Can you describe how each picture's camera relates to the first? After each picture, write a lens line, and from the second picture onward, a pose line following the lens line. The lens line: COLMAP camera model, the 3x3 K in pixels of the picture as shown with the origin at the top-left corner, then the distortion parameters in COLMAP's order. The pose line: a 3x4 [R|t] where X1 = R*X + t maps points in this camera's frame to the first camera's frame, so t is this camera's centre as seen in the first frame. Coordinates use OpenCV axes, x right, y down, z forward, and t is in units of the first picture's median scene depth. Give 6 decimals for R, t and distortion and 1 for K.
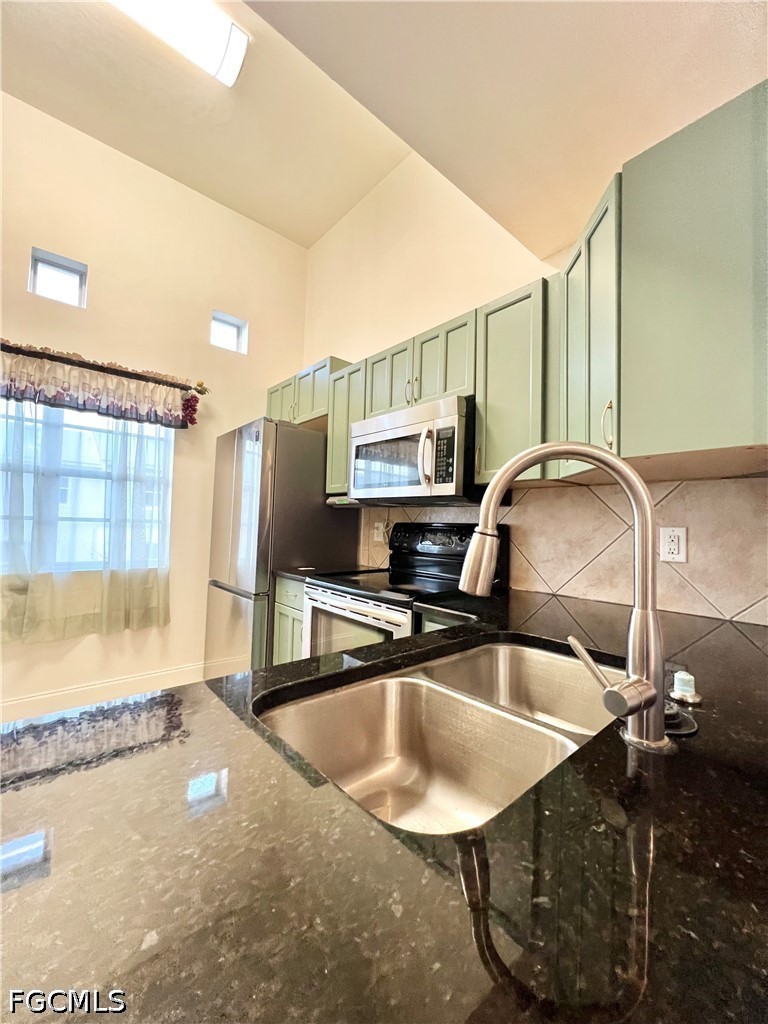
lens RADIAL K [[418.5, 0, 389.7], [0, 418.5, 511.0], [0, 0, 1]] dist [0.008647, -0.000203]
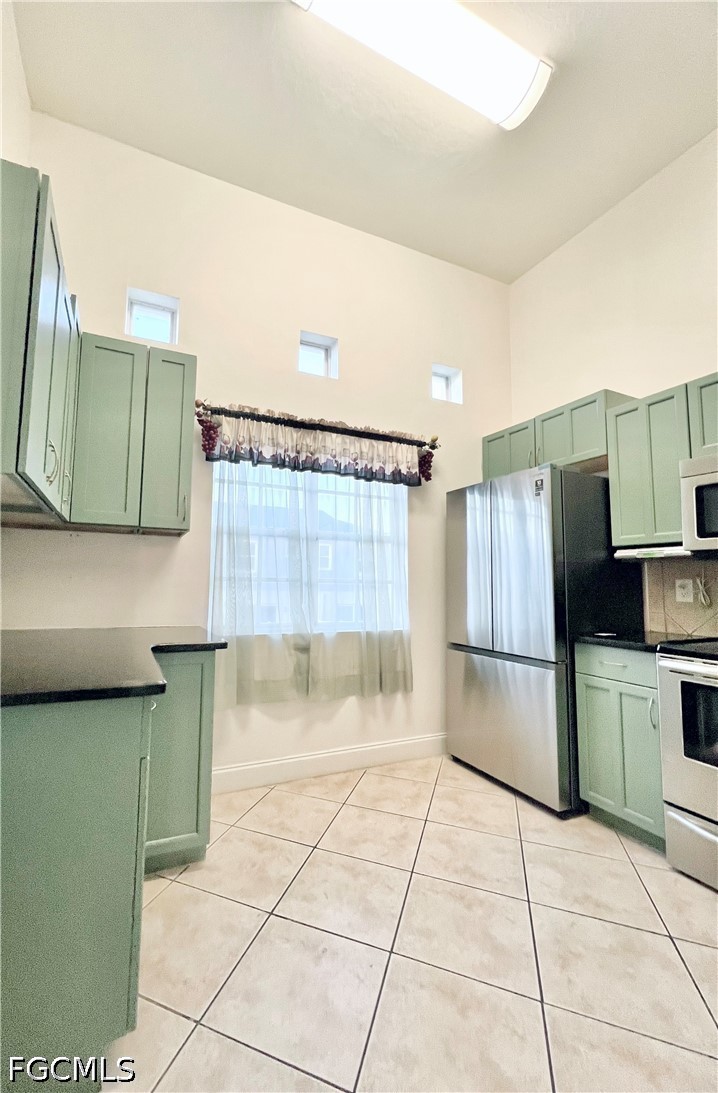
lens RADIAL K [[452.6, 0, 350.6], [0, 452.6, 544.2], [0, 0, 1]] dist [0.003236, 0.000070]
pose [[0.955411, -0.039395, -0.292640, -0.375986], [0.023922, 0.998129, -0.056265, -0.006738], [0.294309, 0.046755, 0.954566, -0.045214]]
